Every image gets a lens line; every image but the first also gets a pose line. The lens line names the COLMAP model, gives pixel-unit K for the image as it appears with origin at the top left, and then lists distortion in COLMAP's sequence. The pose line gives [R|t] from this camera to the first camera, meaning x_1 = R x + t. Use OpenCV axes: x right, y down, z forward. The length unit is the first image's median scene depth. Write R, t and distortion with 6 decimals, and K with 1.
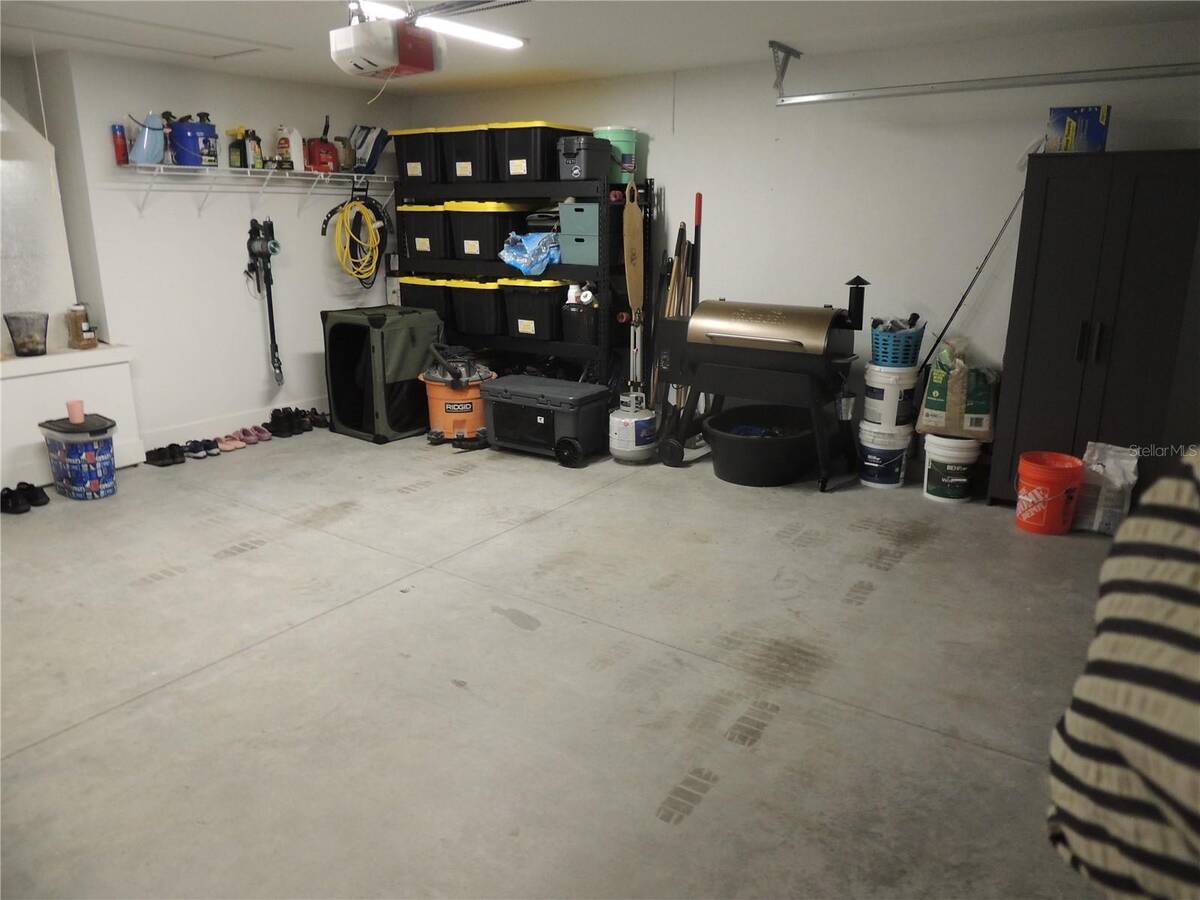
lens RADIAL K [[858.1, 0, 594.3], [0, 858.1, 421.1], [0, 0, 1]] dist [-0.020576, 0.003997]
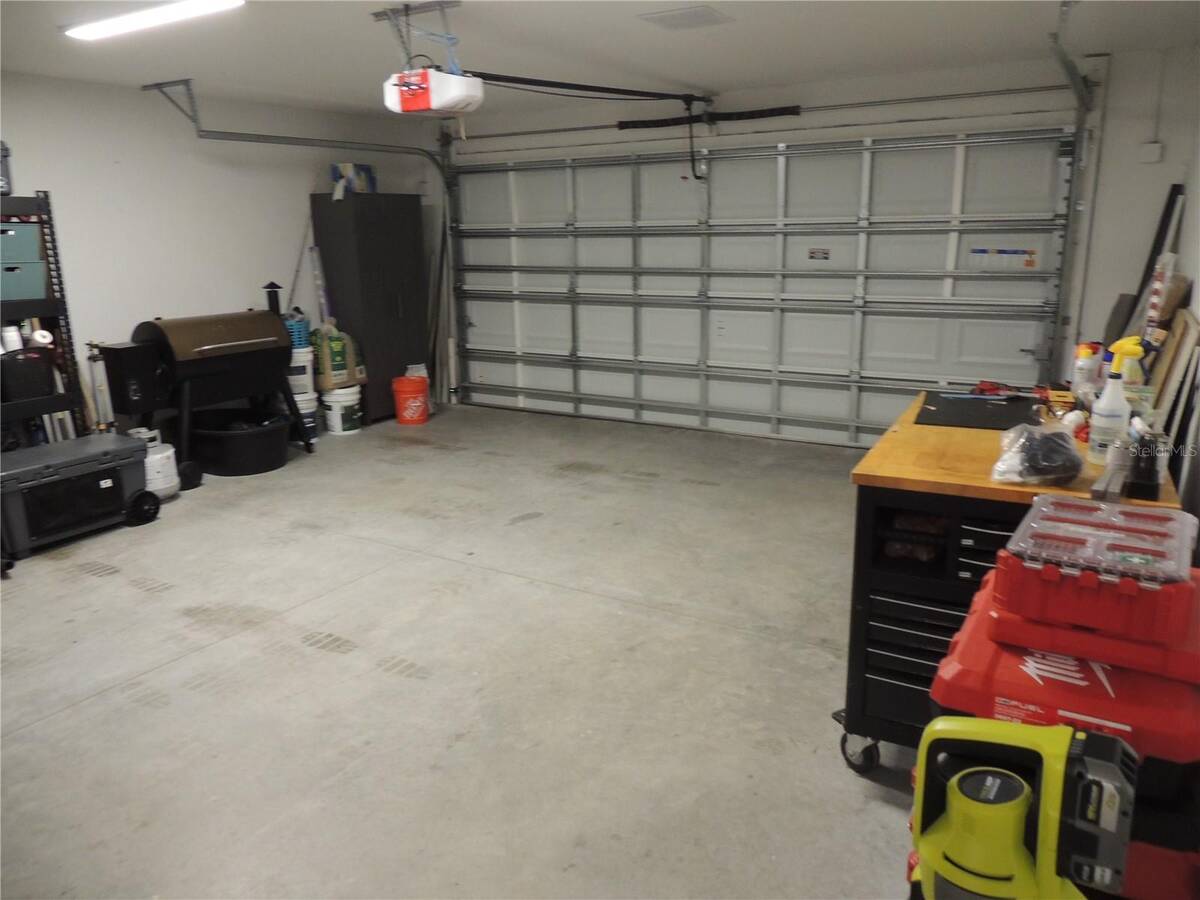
lens RADIAL K [[858.1, 0, 598.9], [0, 858.1, 457.2], [0, 0, 1]] dist [-0.020576, 0.003997]
pose [[-0.062473, -0.256476, 0.964529, -1.050656], [0.243923, 0.933186, 0.263941, -0.151227], [-0.967780, 0.251760, 0.004262, 0.627651]]
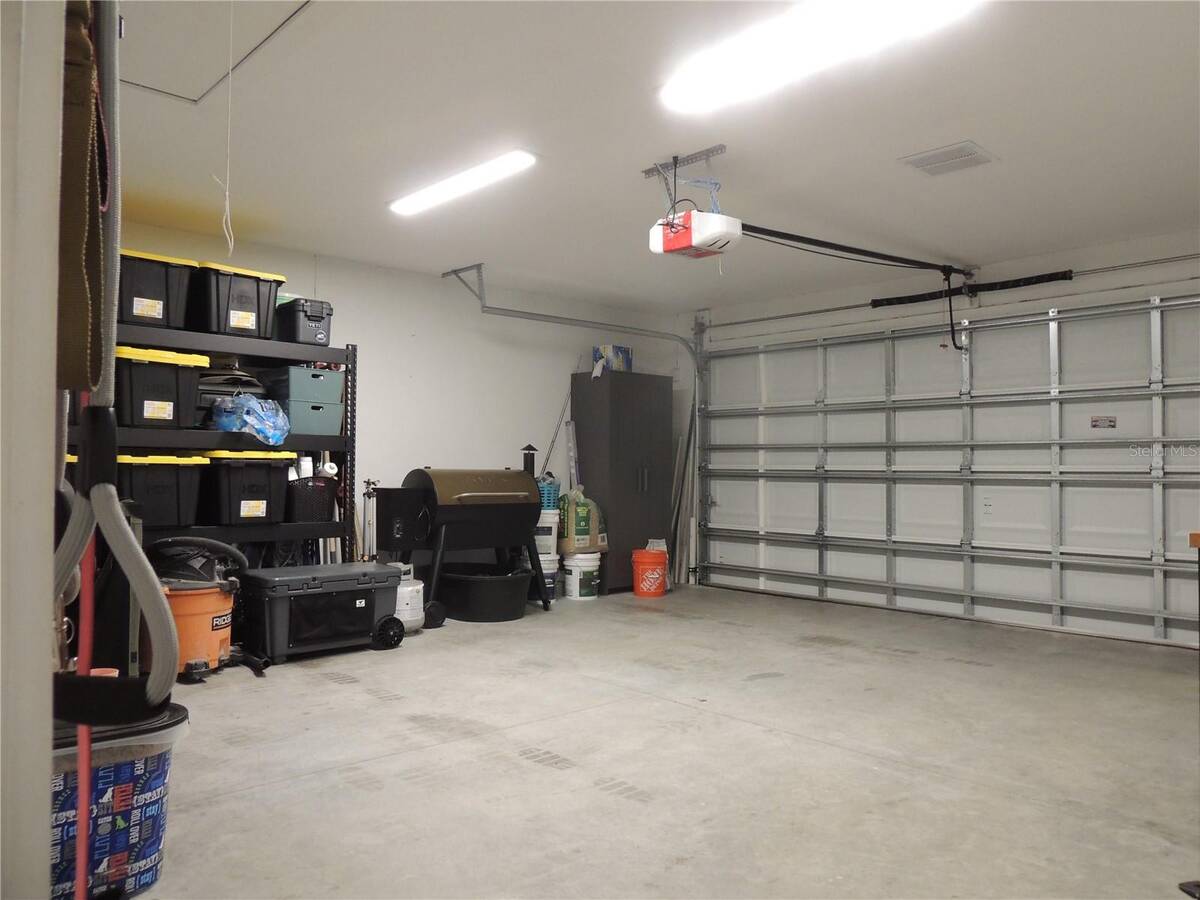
lens RADIAL K [[858.1, 0, 597.1], [0, 858.1, 454.5], [0, 0, 1]] dist [-0.020576, 0.003997]
pose [[0.215453, 0.015491, 0.976391, -1.028985], [0.217754, 0.973936, -0.063502, -0.049268], [-0.951926, 0.226294, 0.206464, 0.661315]]
